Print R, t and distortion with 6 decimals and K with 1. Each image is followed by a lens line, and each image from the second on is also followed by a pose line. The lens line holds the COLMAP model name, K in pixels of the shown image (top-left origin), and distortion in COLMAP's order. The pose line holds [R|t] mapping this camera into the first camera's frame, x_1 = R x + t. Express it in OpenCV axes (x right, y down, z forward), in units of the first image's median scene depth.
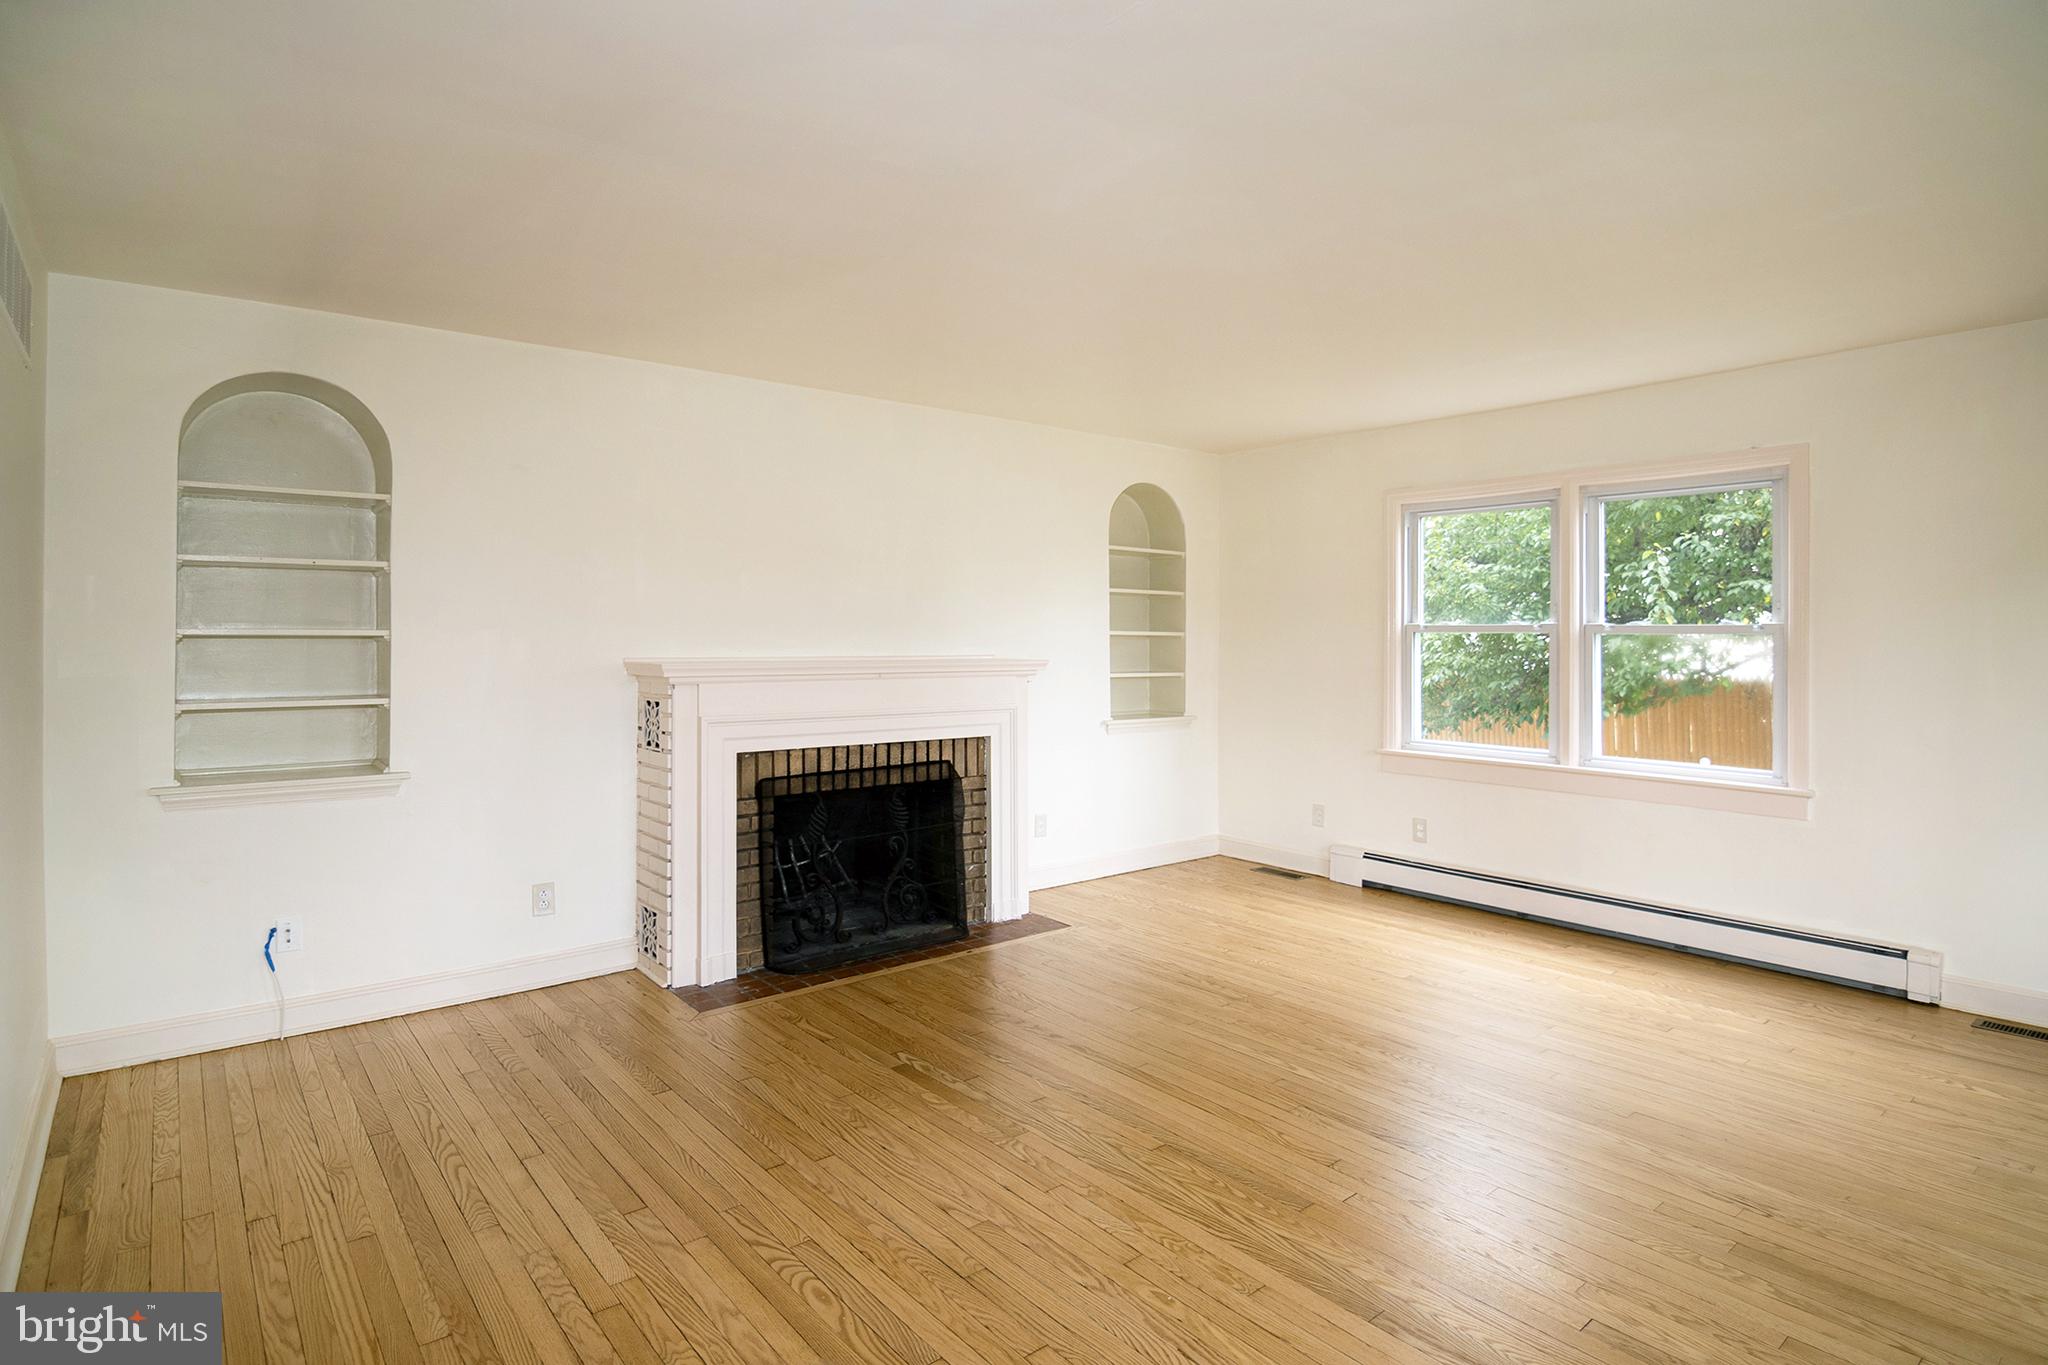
lens RADIAL K [[1057.5, 0, 1033.0], [0, 1057.5, 642.9], [0, 0, 1]] dist [0.001839, -0.000233]
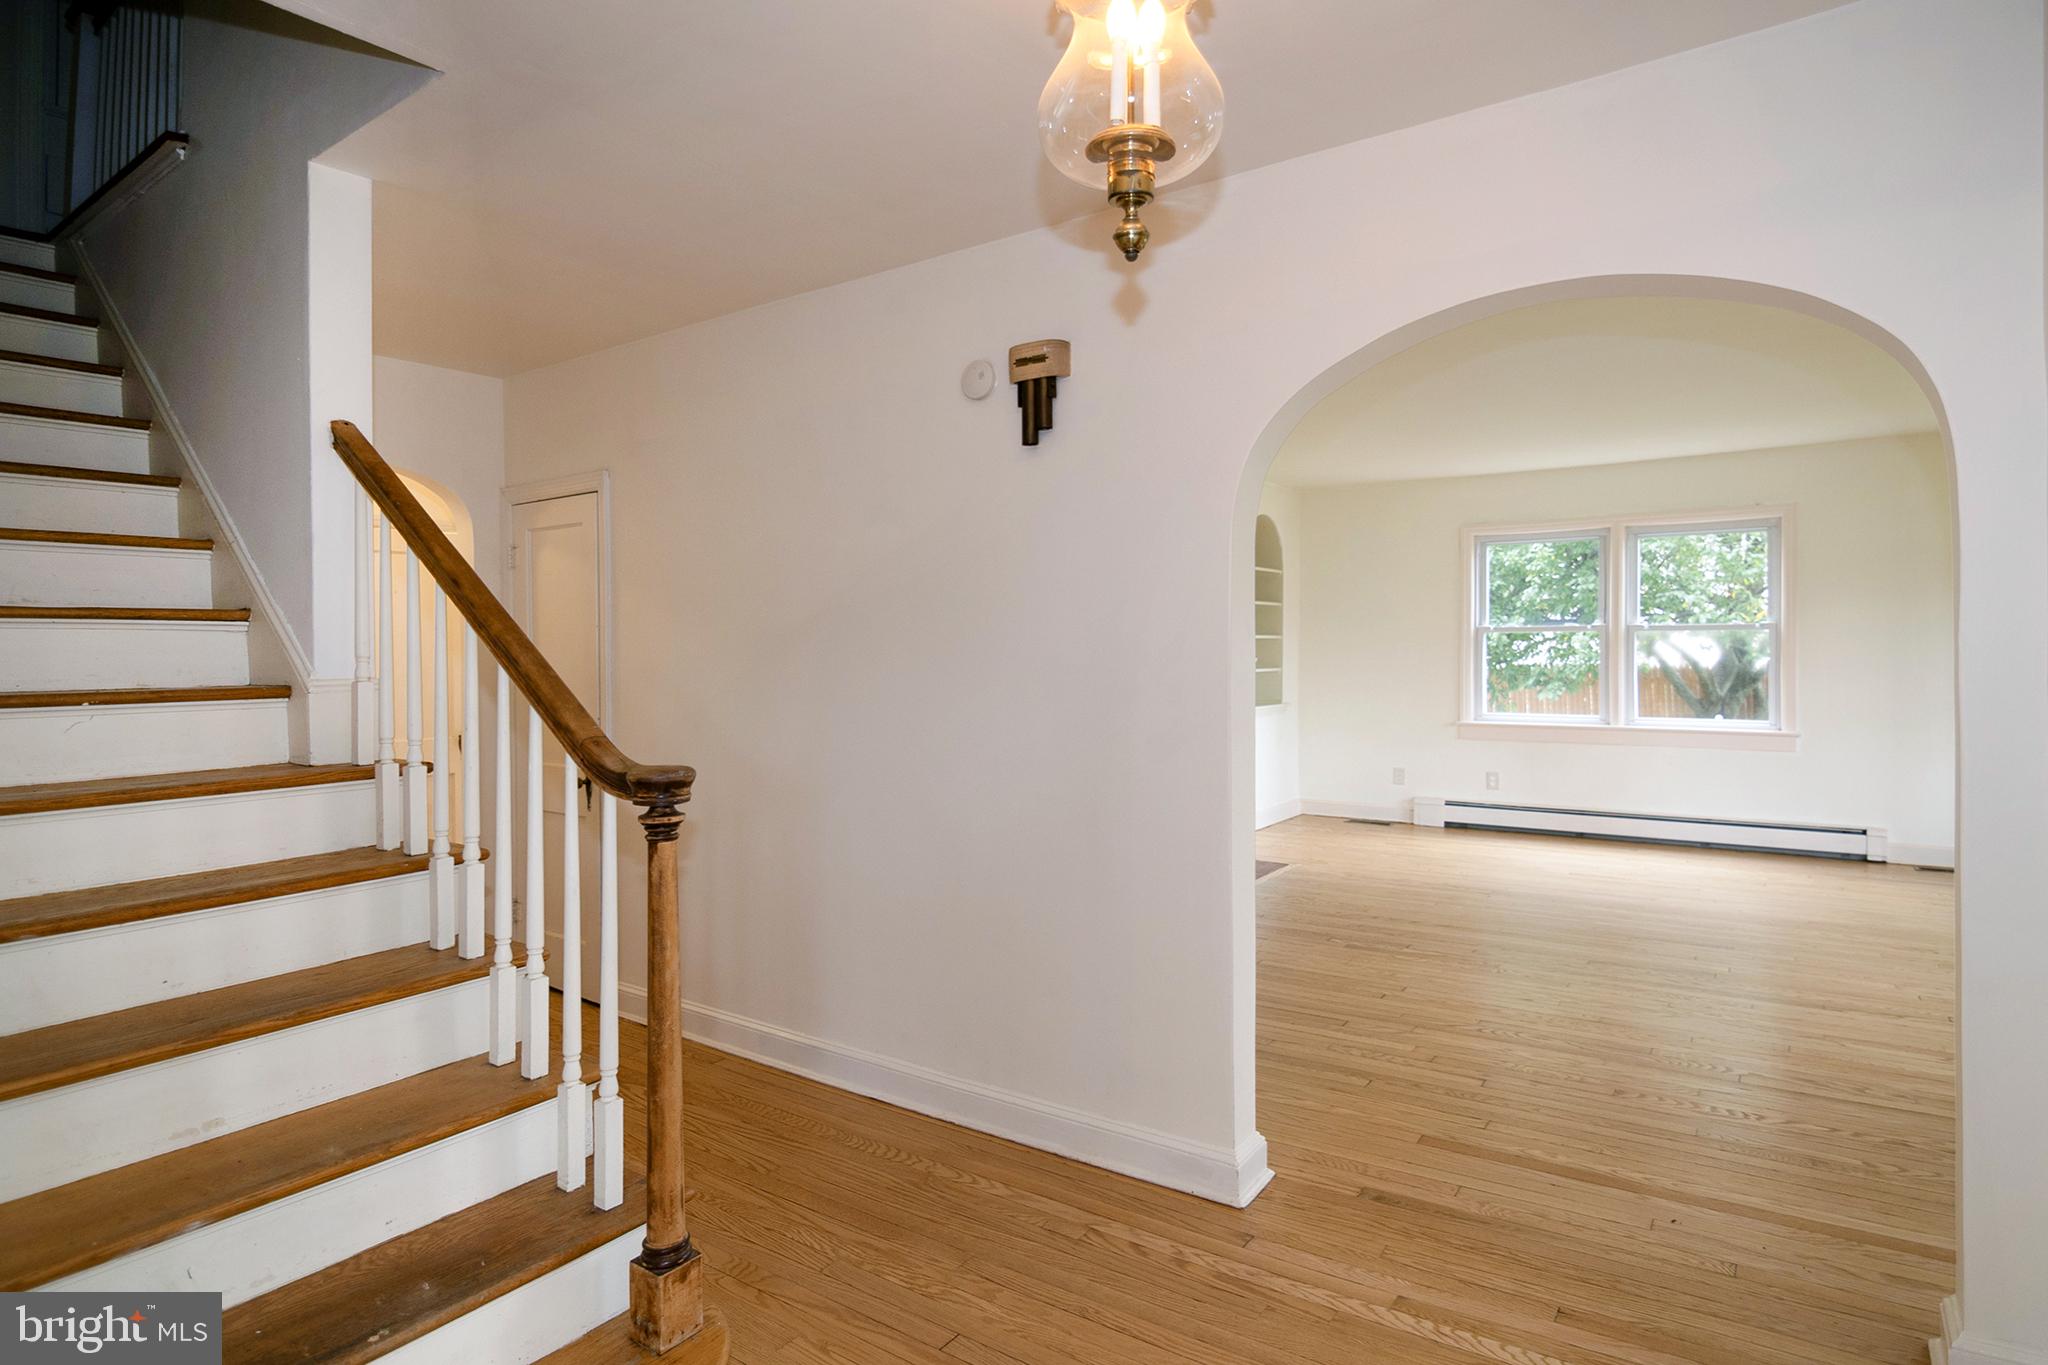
lens RADIAL K [[1060.8, 0, 1024.0], [0, 1060.8, 682.5], [0, 0, 1]] dist [0.004916, 0.000784]
pose [[0.972029, -0.030253, 0.232903, -0.645137], [0.022120, 0.999054, 0.037453, -0.012475], [-0.233816, -0.031253, 0.971779, -0.203717]]
